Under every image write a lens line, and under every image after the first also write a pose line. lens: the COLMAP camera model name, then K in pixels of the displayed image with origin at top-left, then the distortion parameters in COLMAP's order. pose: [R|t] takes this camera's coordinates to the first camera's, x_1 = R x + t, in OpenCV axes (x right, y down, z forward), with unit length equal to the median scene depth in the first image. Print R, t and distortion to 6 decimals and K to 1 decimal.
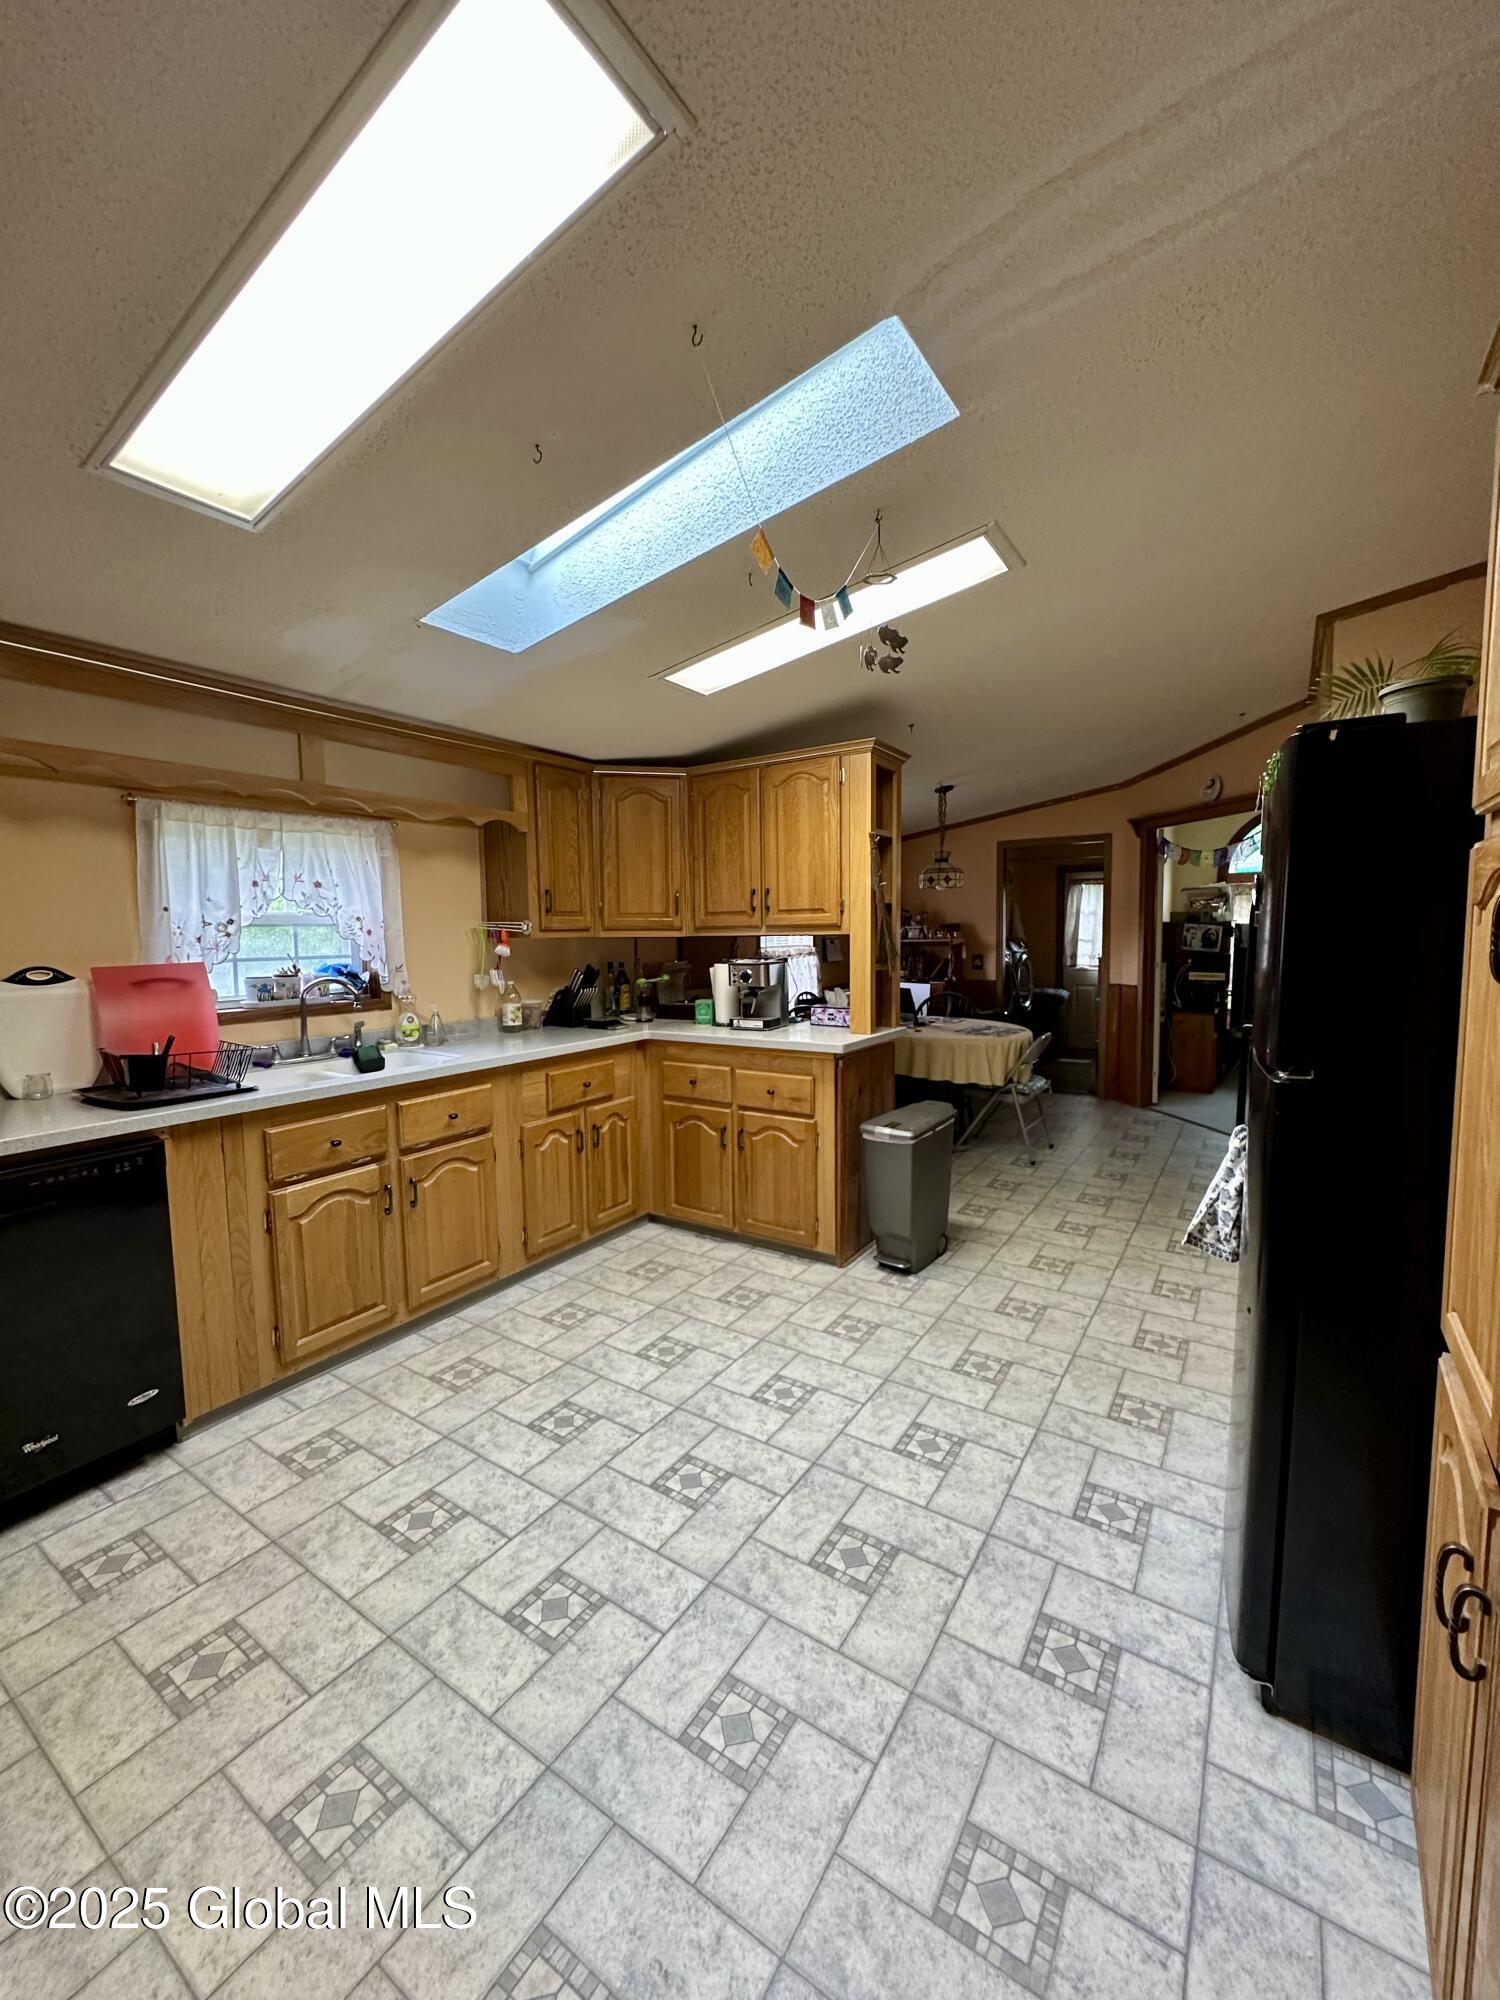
lens RADIAL K [[799.2, 0, 744.5], [0, 799.2, 1012.9], [0, 0, 1]] dist [0.001252, 0.000319]
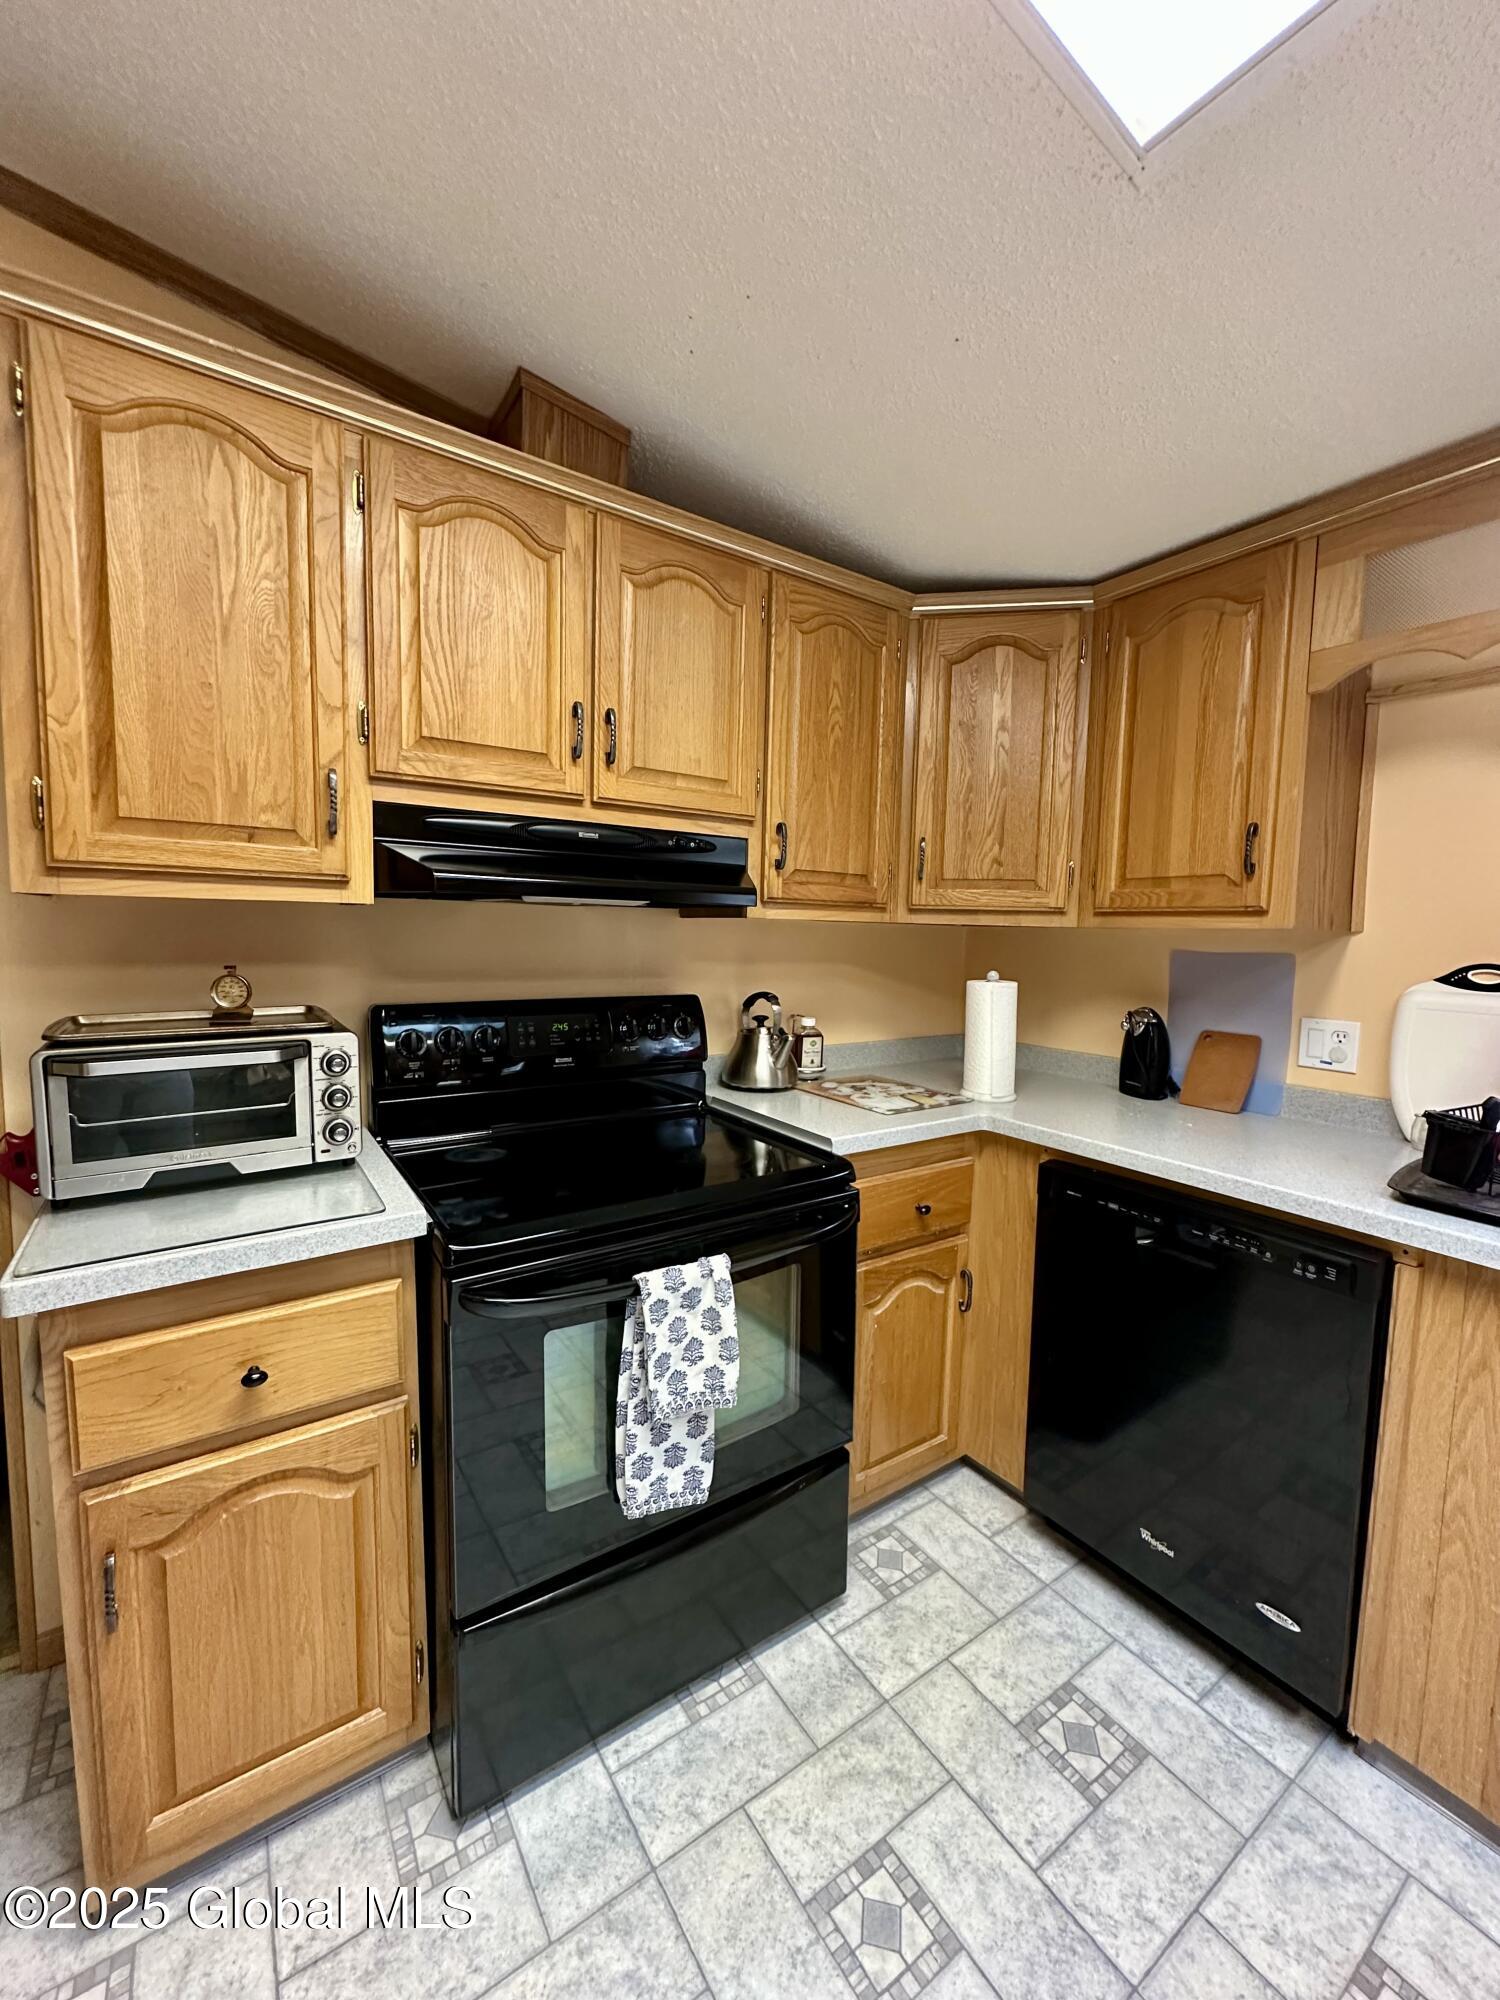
lens RADIAL K [[799.2, 0, 745.3], [0, 799.2, 989.3], [0, 0, 1]] dist [0.001252, 0.000319]
pose [[-0.373532, 0.083834, -0.923821, 0.569971], [-0.101756, 0.986195, 0.130637, -0.078107], [0.922019, 0.142801, -0.359844, 0.854031]]
